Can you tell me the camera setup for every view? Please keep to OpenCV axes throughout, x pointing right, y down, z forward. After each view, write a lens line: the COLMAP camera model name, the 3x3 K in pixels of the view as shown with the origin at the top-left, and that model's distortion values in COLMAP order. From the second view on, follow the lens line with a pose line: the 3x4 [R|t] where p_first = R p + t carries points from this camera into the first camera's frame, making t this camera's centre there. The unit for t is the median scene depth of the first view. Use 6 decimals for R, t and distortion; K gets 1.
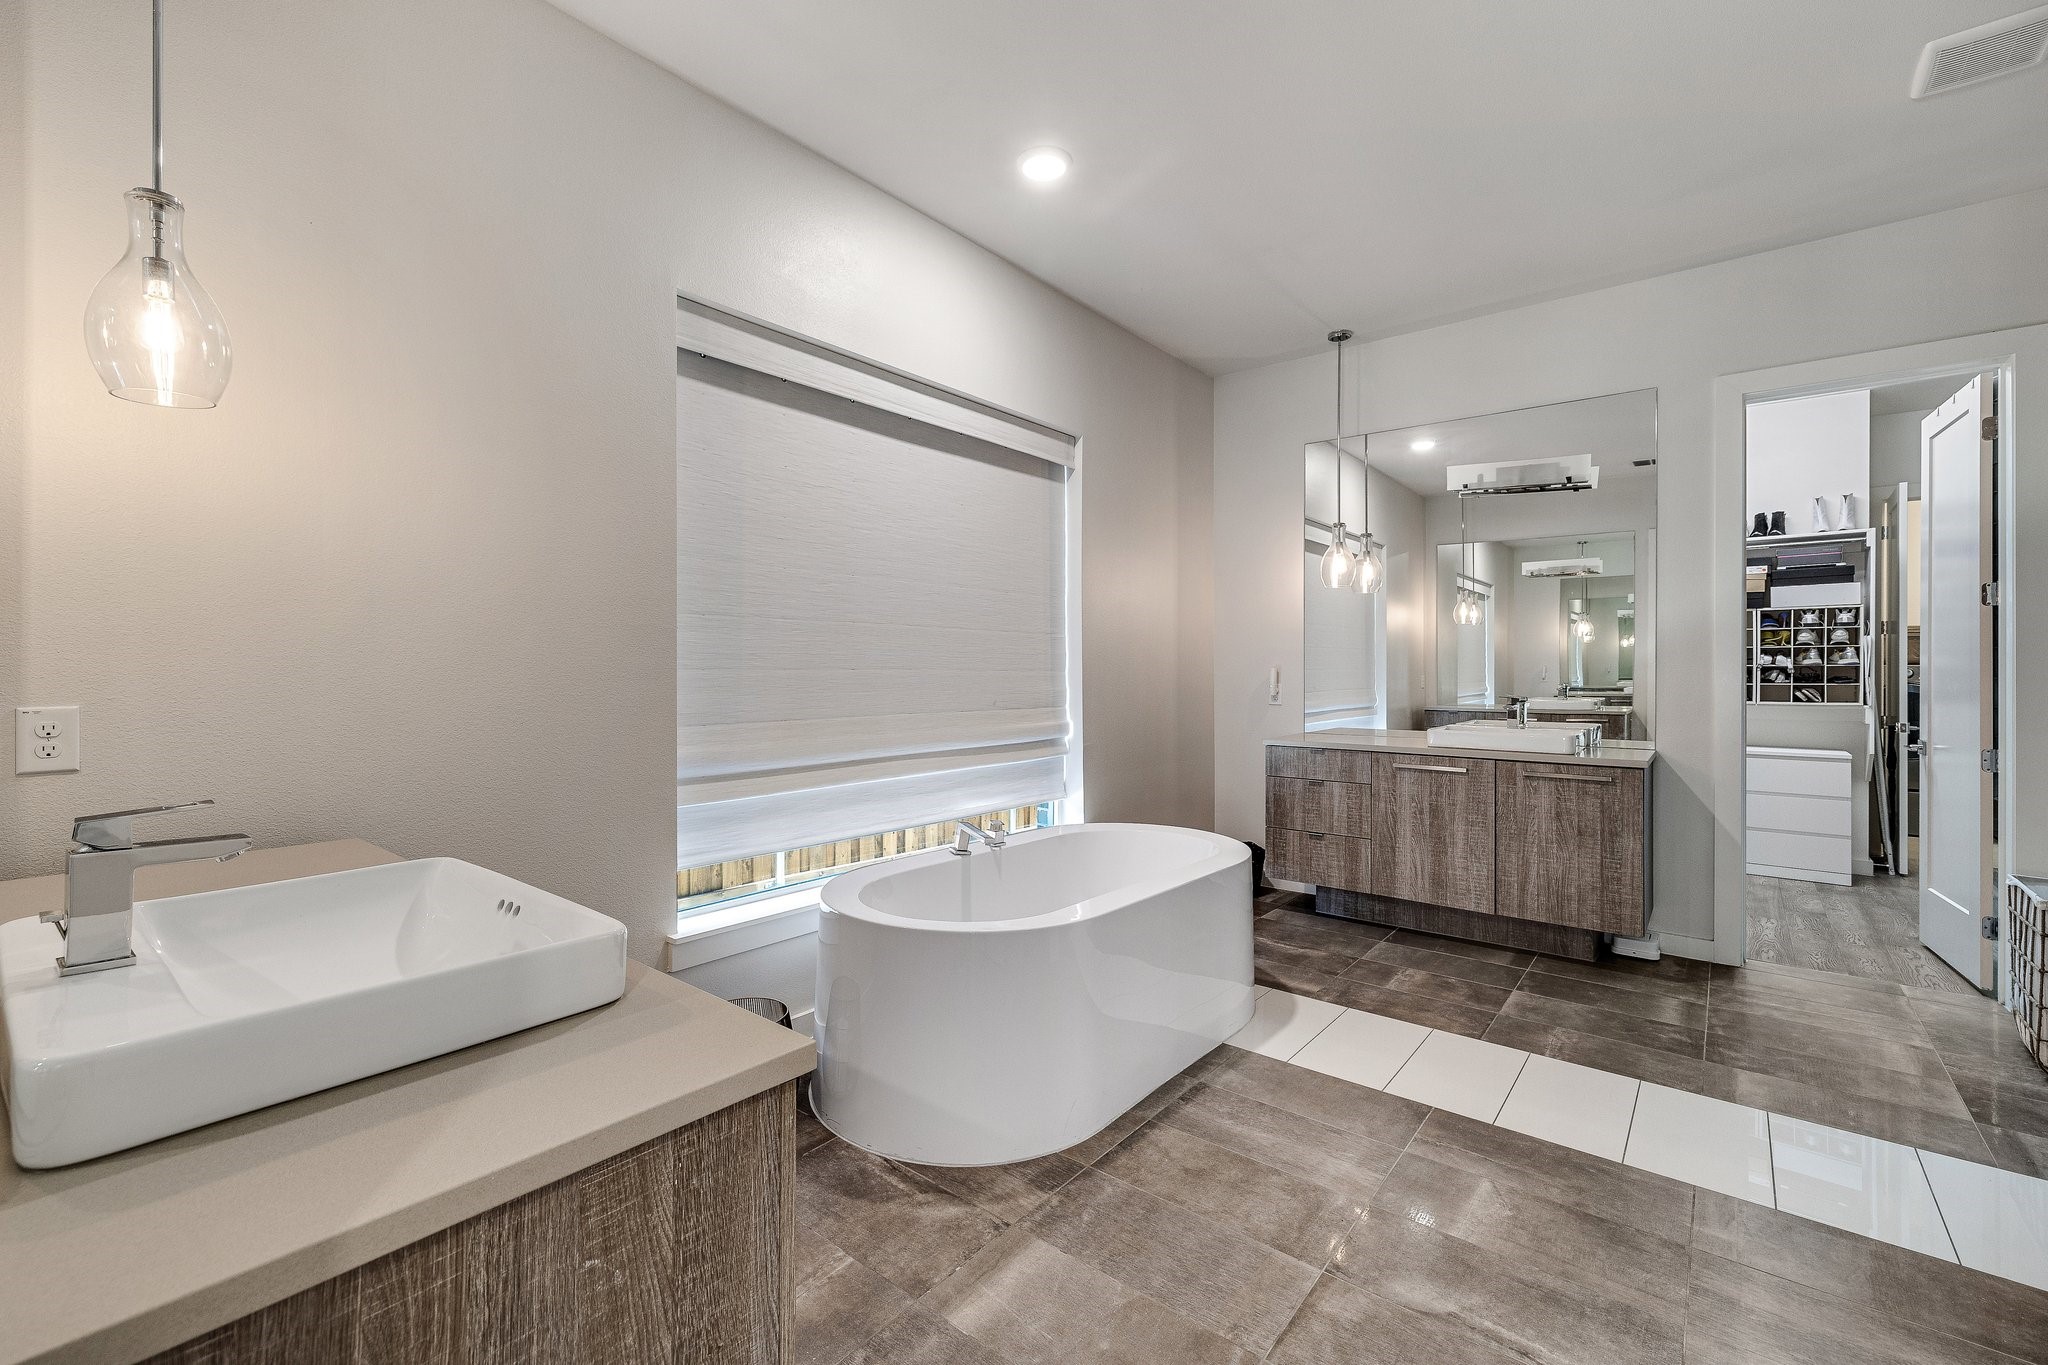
lens RADIAL K [[882.3, 0, 1023.0], [0, 882.3, 673.4], [0, 0, 1]] dist [-0.000524, 0.001134]
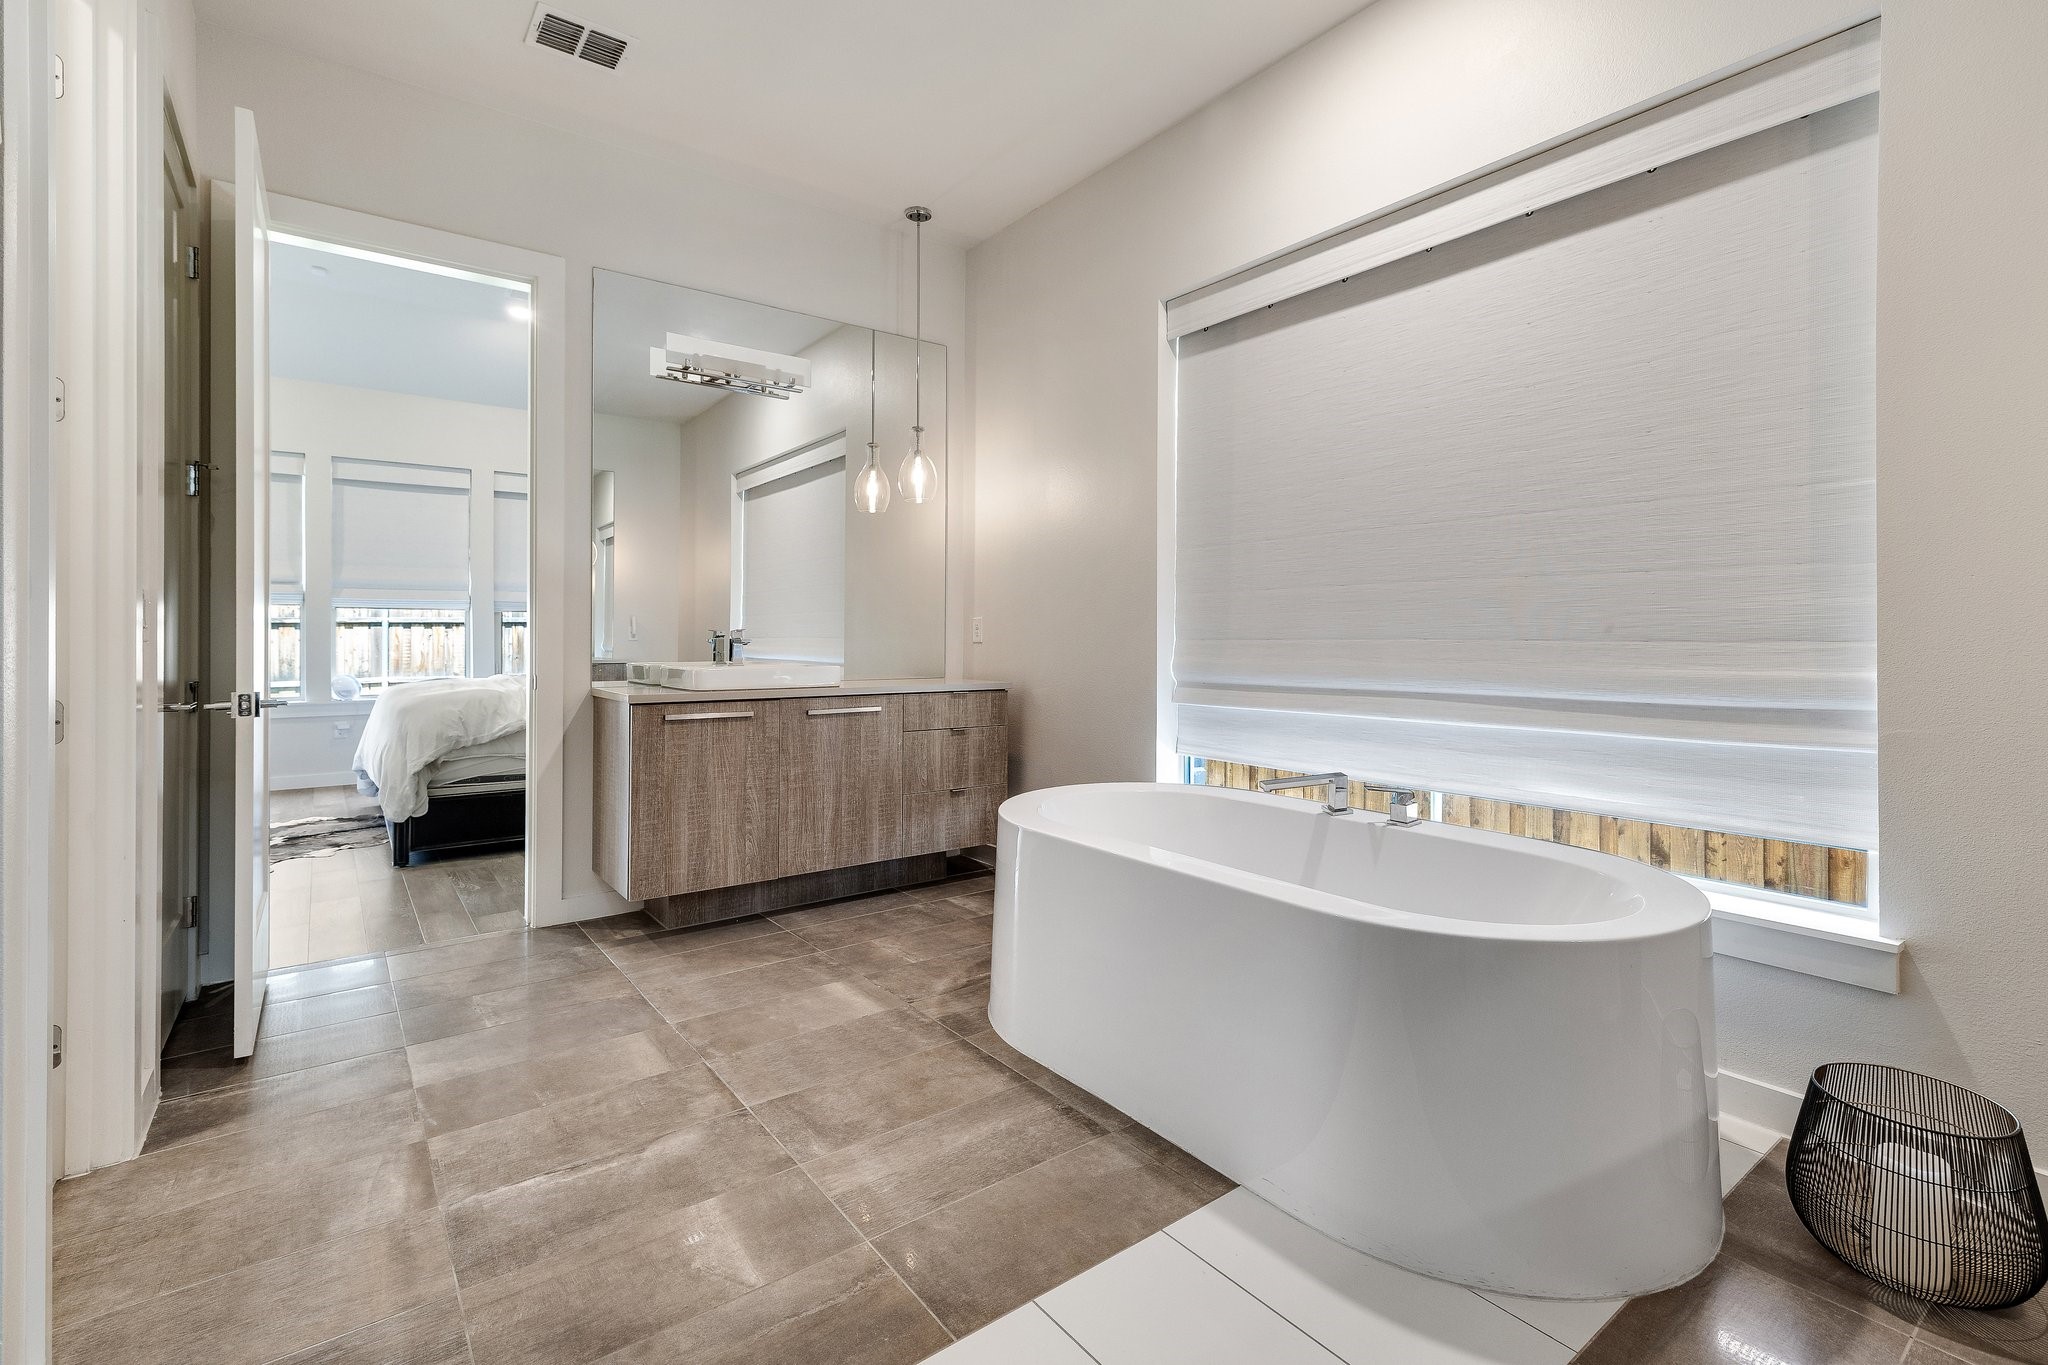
lens RADIAL K [[882.3, 0, 985.5], [0, 882.3, 638.1], [0, 0, 1]] dist [-0.000524, 0.001134]
pose [[-0.250627, -0.001257, -0.968083, 1.196923], [-0.009297, 0.999956, 0.001108, 0.081396], [0.968039, 0.009278, -0.250628, 1.403900]]
